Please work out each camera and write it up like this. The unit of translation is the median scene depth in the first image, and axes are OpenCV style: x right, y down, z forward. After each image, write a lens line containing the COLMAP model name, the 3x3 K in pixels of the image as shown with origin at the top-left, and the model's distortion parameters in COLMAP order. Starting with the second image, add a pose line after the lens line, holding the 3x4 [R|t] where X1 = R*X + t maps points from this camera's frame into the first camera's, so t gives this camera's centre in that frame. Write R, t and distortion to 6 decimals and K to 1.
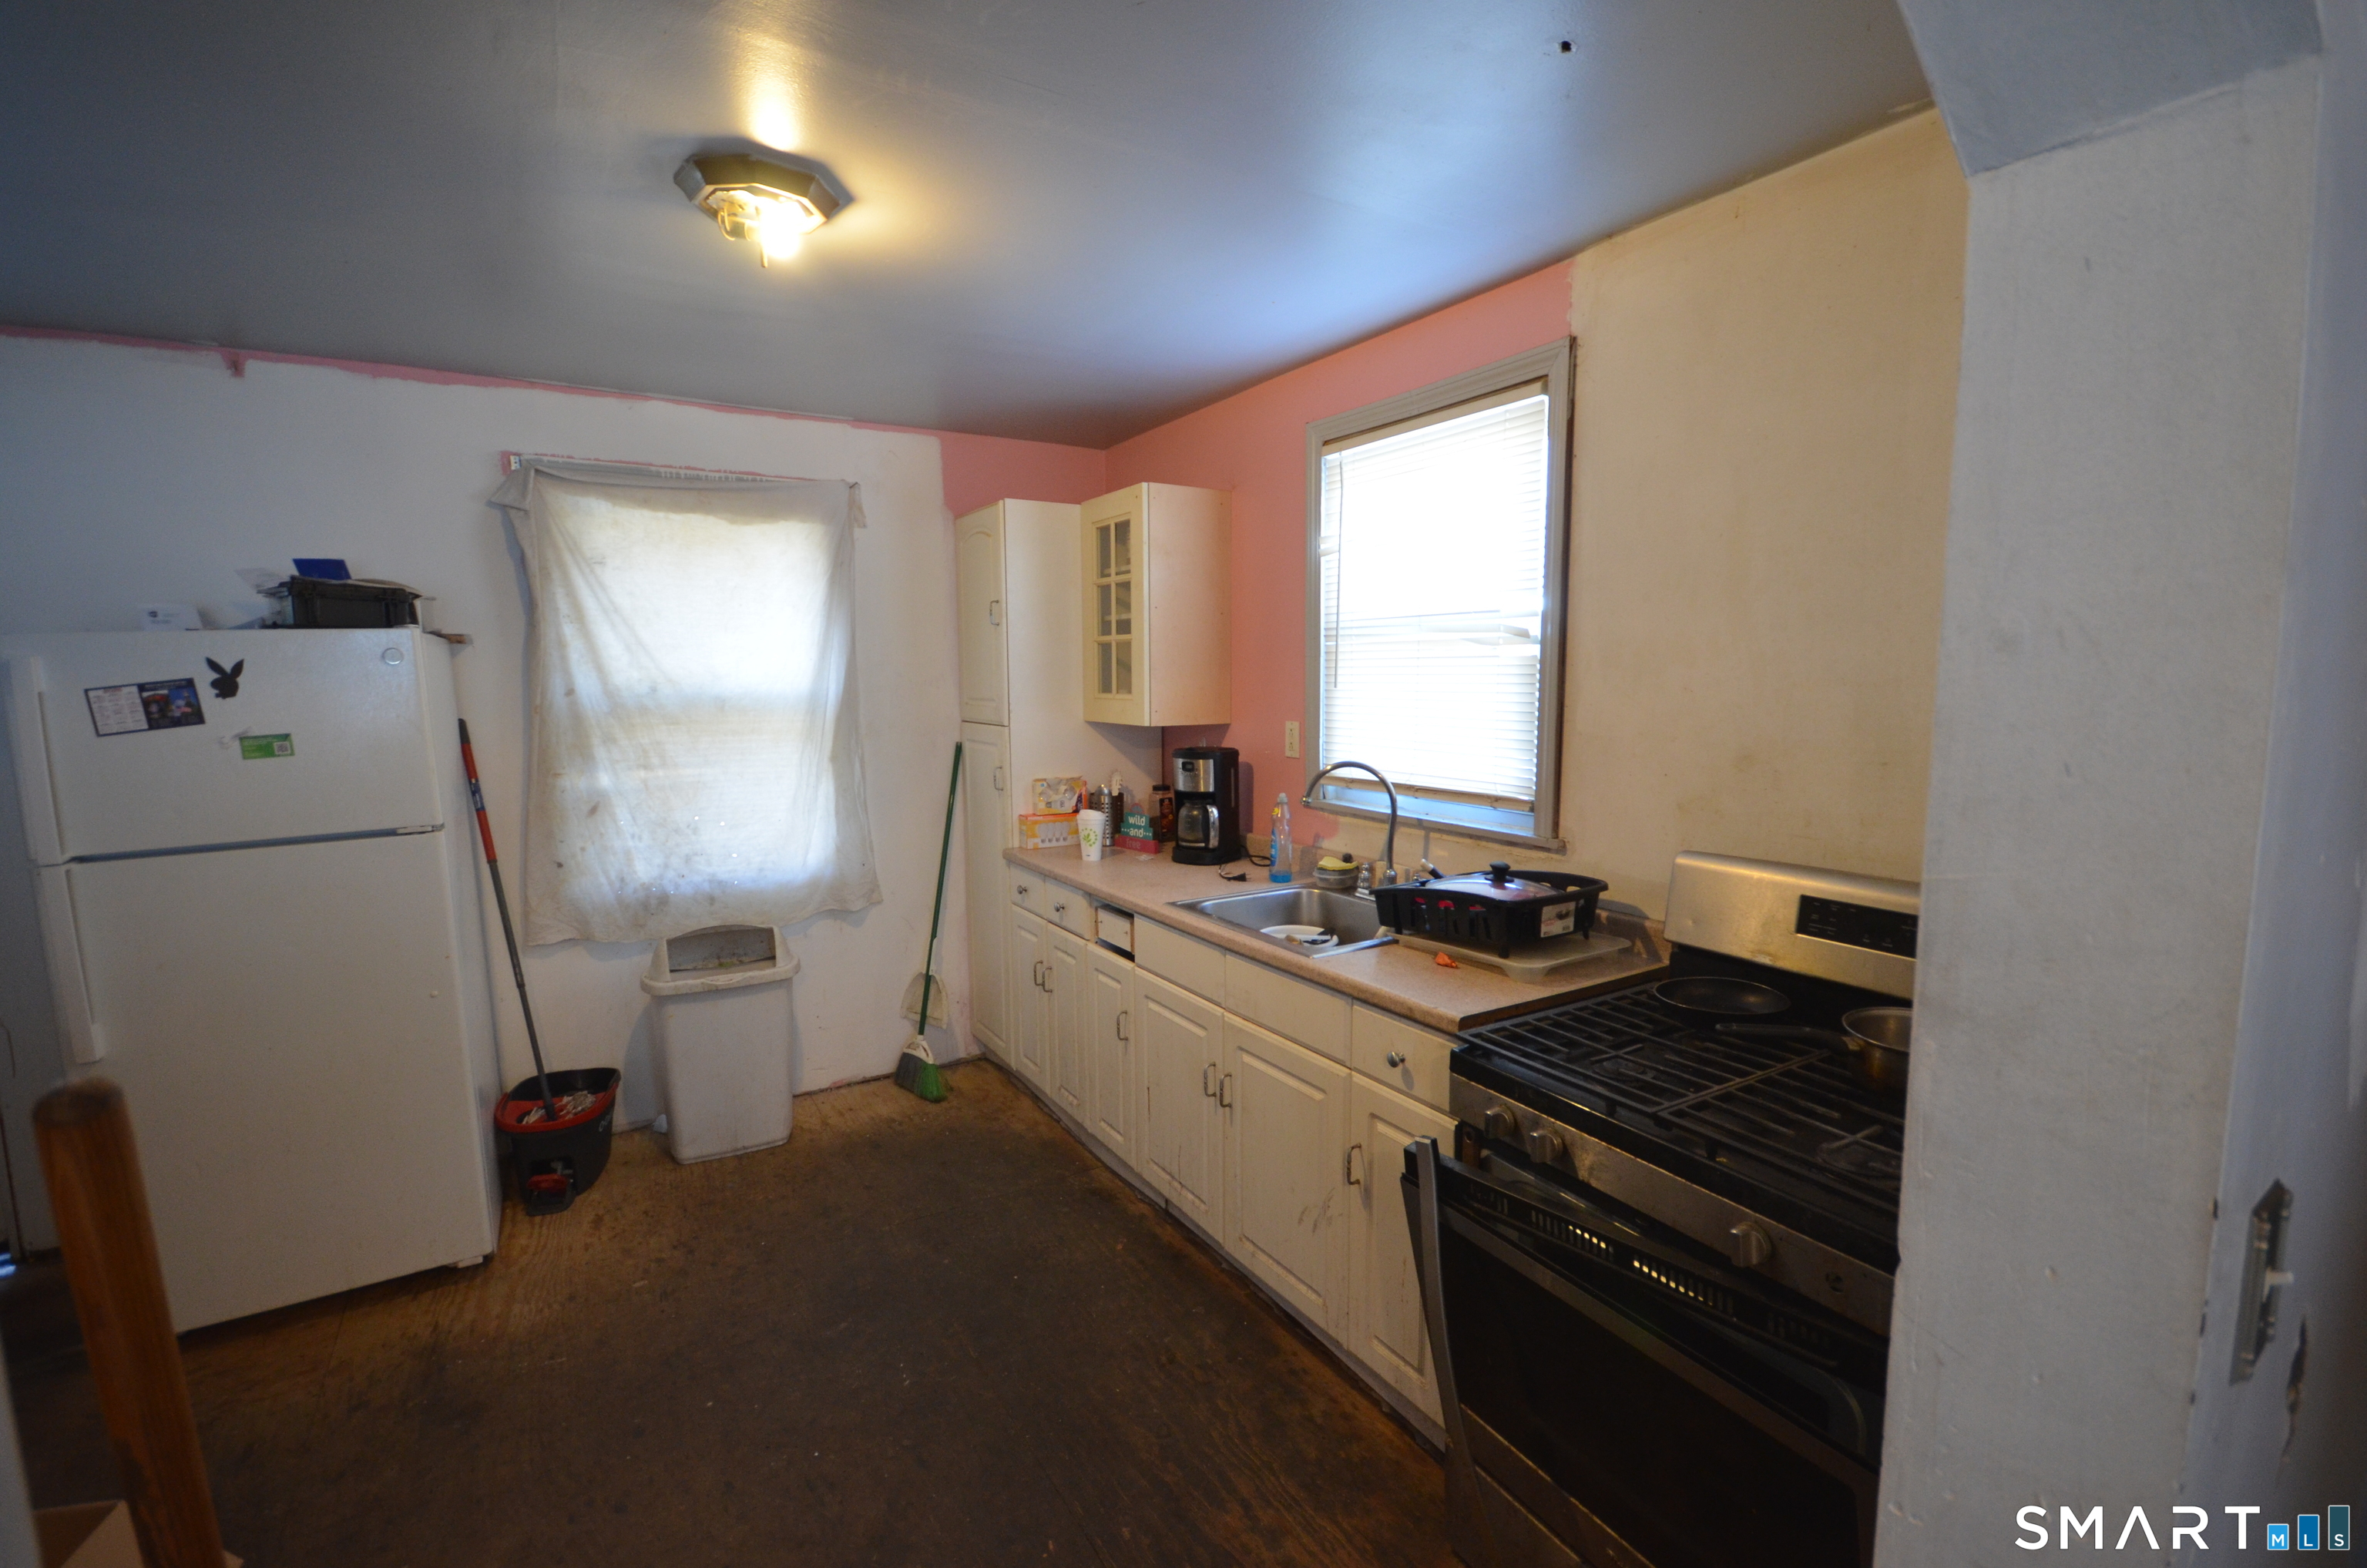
lens RADIAL K [[1032.6, 0, 1206.1], [0, 1032.6, 793.4], [0, 0, 1]] dist [-0.001545, -0.000040]
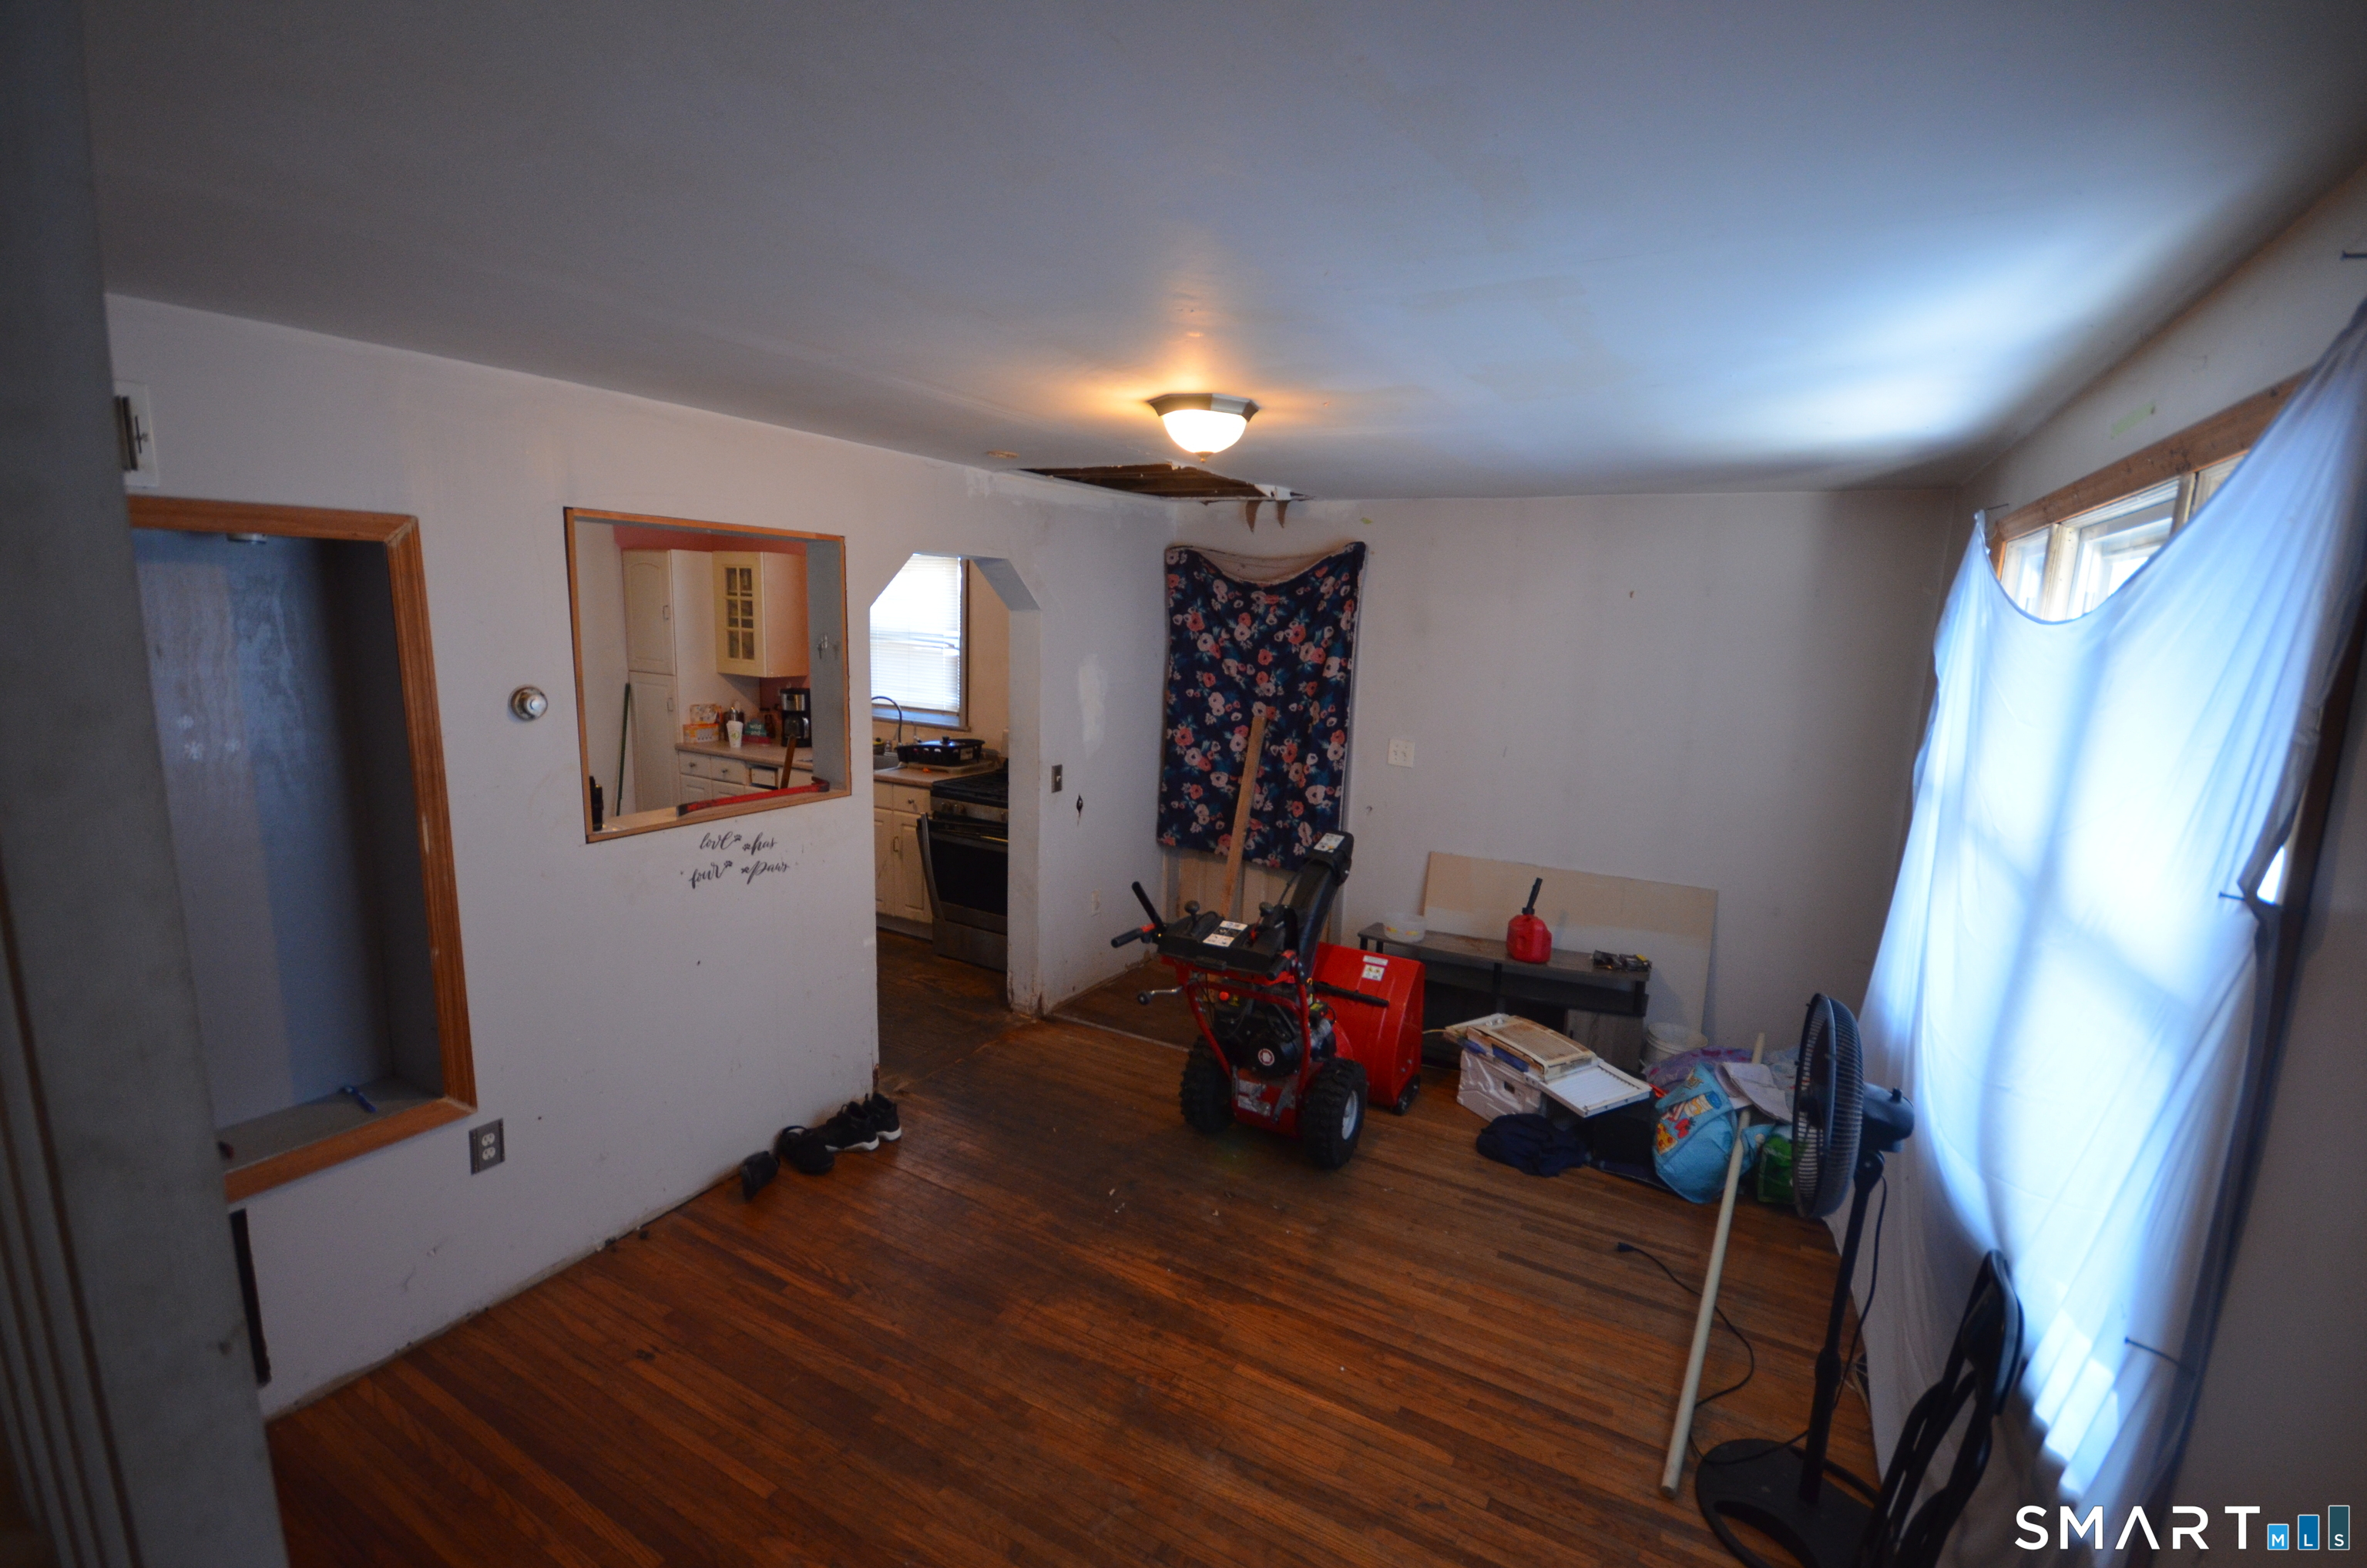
lens RADIAL K [[1032.6, 0, 1206.1], [0, 1032.6, 793.4], [0, 0, 1]] dist [-0.001545, -0.000040]
pose [[0.873437, -0.047992, 0.484567, -0.340515], [0.011749, 0.996919, 0.077558, 0.014407], [-0.486796, -0.062049, 0.871309, -1.324323]]
